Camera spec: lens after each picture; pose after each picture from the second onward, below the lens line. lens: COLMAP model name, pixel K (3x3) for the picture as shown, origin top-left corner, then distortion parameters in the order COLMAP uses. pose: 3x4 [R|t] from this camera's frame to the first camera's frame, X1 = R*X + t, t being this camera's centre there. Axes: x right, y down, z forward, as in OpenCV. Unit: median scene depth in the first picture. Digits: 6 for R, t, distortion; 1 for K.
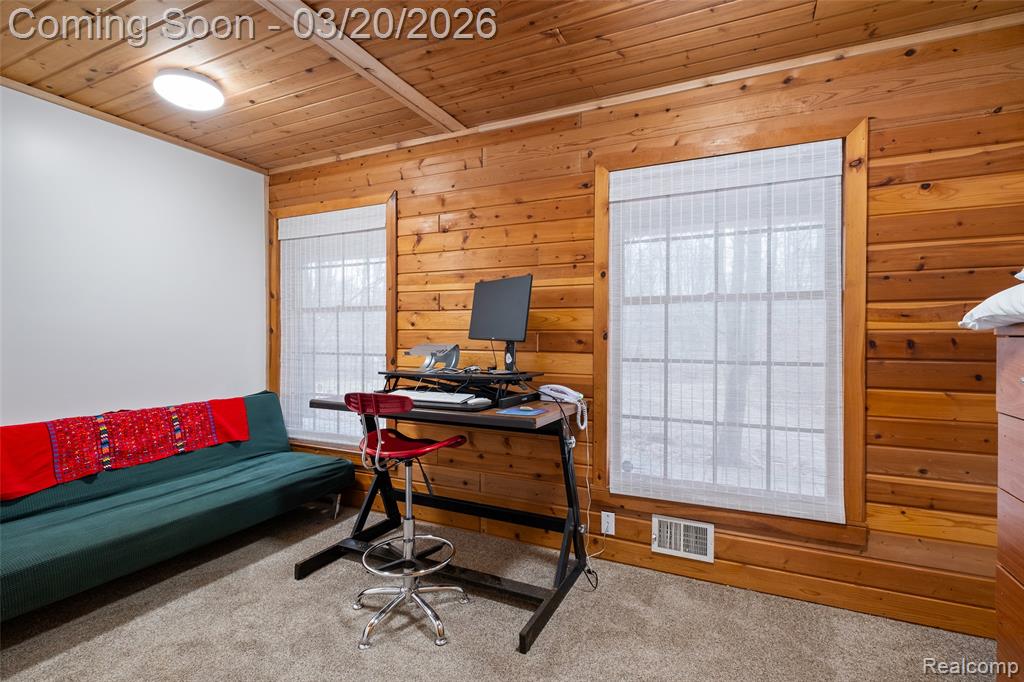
lens RADIAL K [[471.3, 0, 513.3], [0, 471.3, 336.5], [0, 0, 1]] dist [-0.012074, -0.000283]
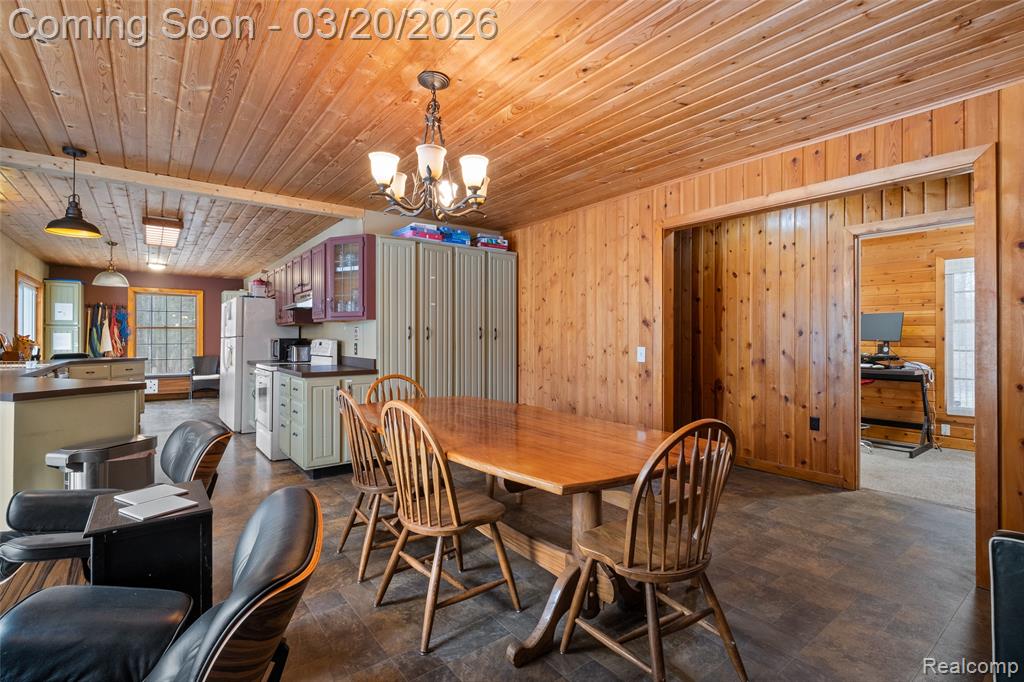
lens RADIAL K [[471.3, 0, 515.7], [0, 471.3, 333.9], [0, 0, 1]] dist [-0.012074, -0.000283]
pose [[0.898904, -0.002861, -0.438136, -0.589422], [-0.006369, 0.999788, -0.019596, 0.028800], [0.438099, 0.020405, 0.898695, -1.648314]]
